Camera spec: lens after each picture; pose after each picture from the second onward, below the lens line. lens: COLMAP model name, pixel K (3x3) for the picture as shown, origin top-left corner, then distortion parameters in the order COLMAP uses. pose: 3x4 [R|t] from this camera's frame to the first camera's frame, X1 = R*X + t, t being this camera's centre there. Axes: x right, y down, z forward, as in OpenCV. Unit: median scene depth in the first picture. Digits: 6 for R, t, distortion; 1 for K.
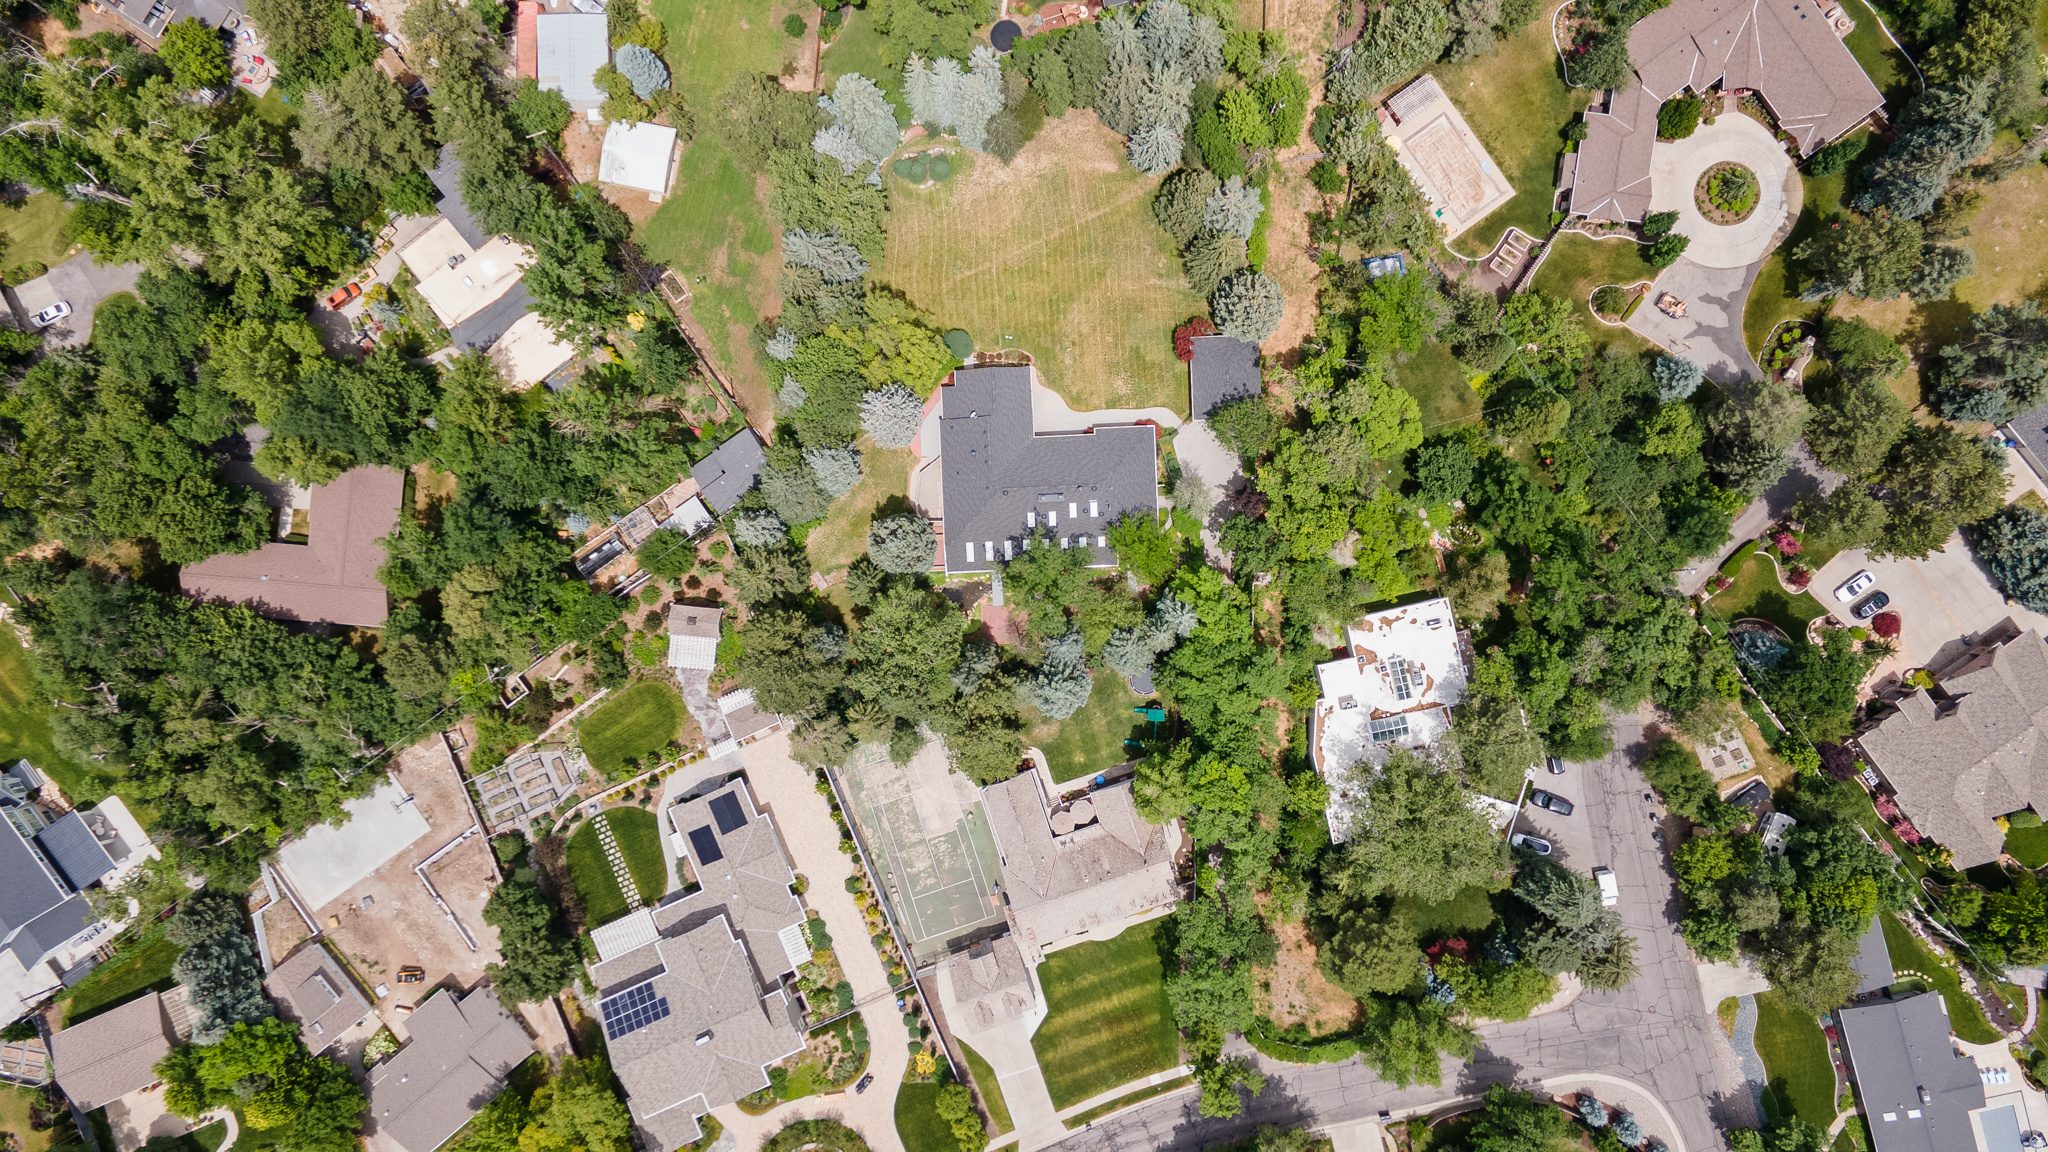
lens RADIAL K [[1491.4, 0, 1024.0], [0, 1491.4, 576.0], [0, 0, 1]] dist [0.033200, 0.046176]
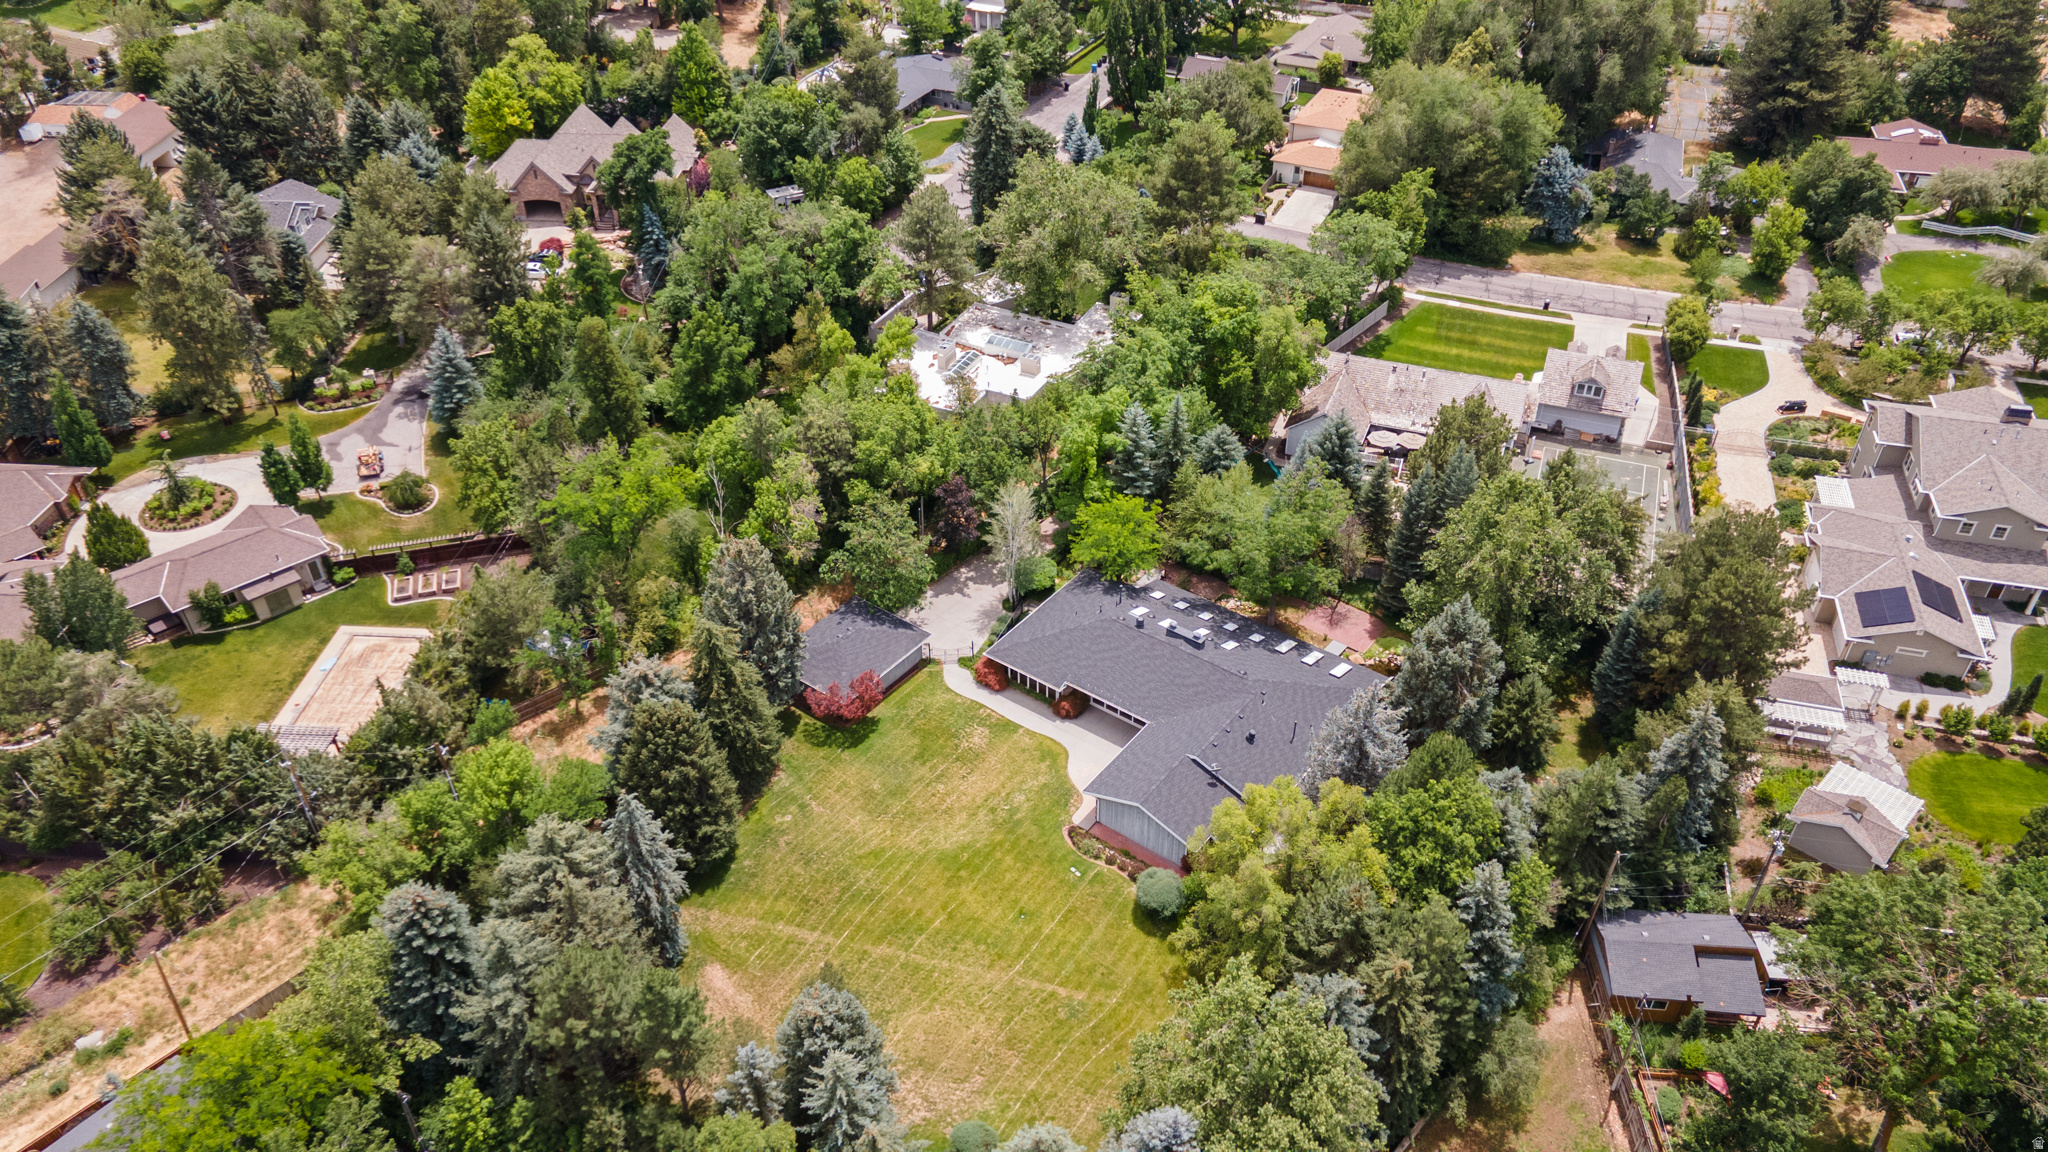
lens RADIAL K [[1491.4, 0, 1024.0], [0, 1491.4, 576.0], [0, 0, 1]] dist [0.033200, 0.046176]
pose [[-0.772526, -0.370726, 0.515524, -0.241342], [0.634930, -0.461438, 0.619627, -0.468978], [0.008171, 0.806000, 0.591859, 0.598005]]
